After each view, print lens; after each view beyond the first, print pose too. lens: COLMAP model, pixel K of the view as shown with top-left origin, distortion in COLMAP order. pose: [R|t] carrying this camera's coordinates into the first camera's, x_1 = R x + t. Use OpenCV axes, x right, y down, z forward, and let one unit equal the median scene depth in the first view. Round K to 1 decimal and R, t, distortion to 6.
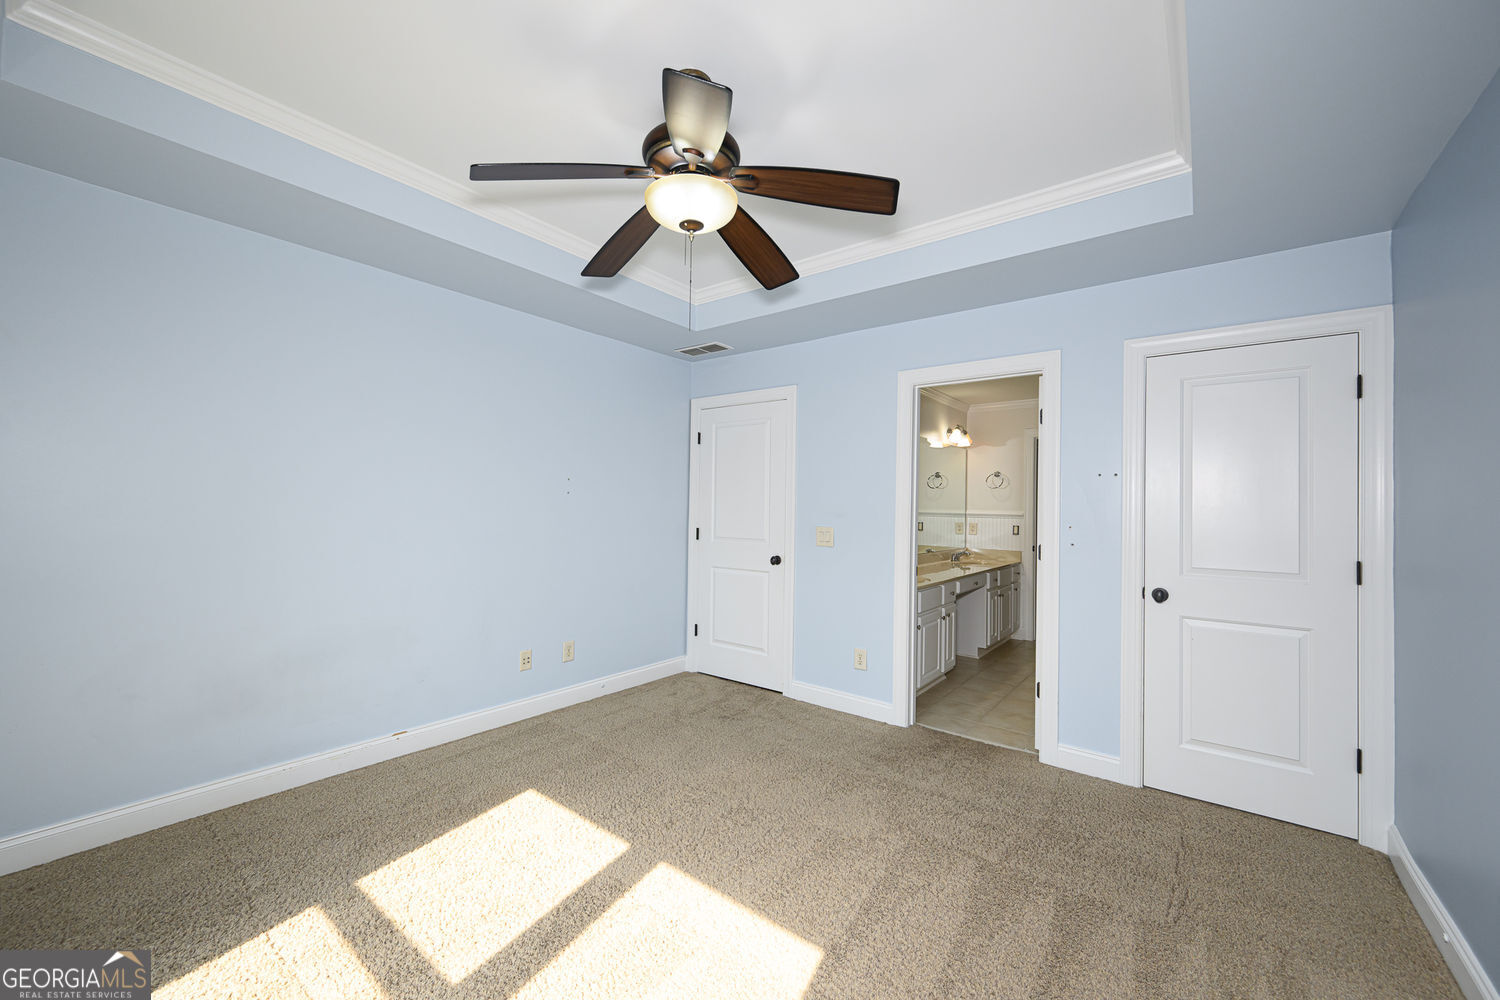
lens RADIAL K [[598.5, 0, 767.5], [0, 598.5, 492.0], [0, 0, 1]] dist [-0.000824, -0.000351]
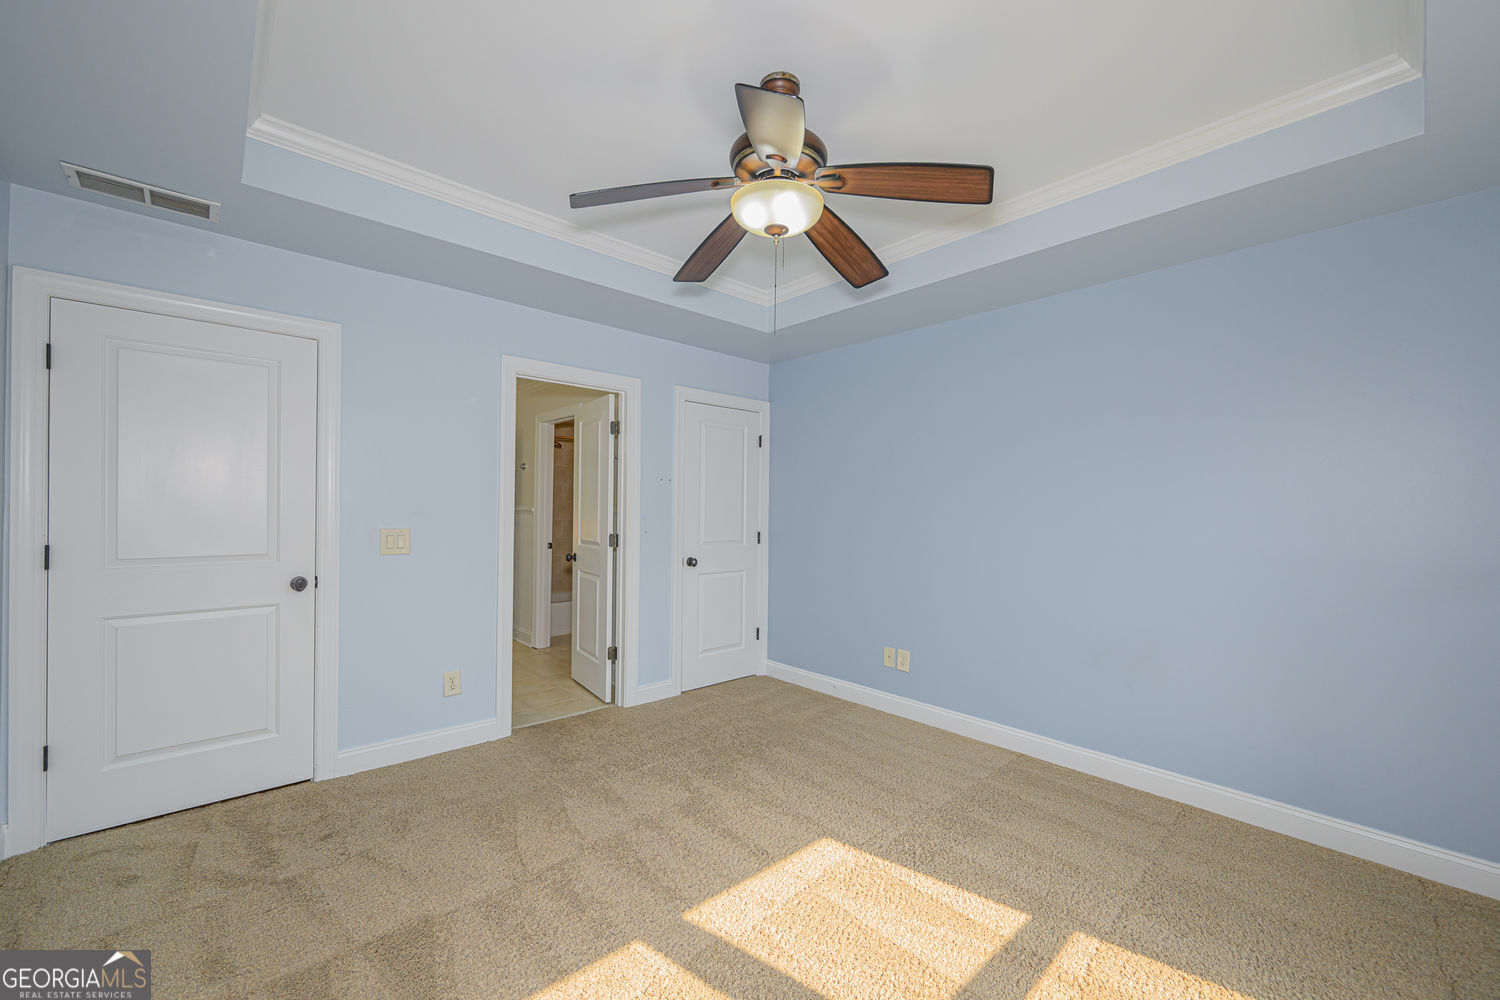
lens RADIAL K [[598.5, 0, 749.6], [0, 598.5, 506.1], [0, 0, 1]] dist [-0.000824, -0.000351]
pose [[0.175751, -0.015758, 0.984309, -0.686810], [-0.039317, 0.998962, 0.023013, -0.007018], [-0.983649, -0.042745, 0.174948, 0.519101]]
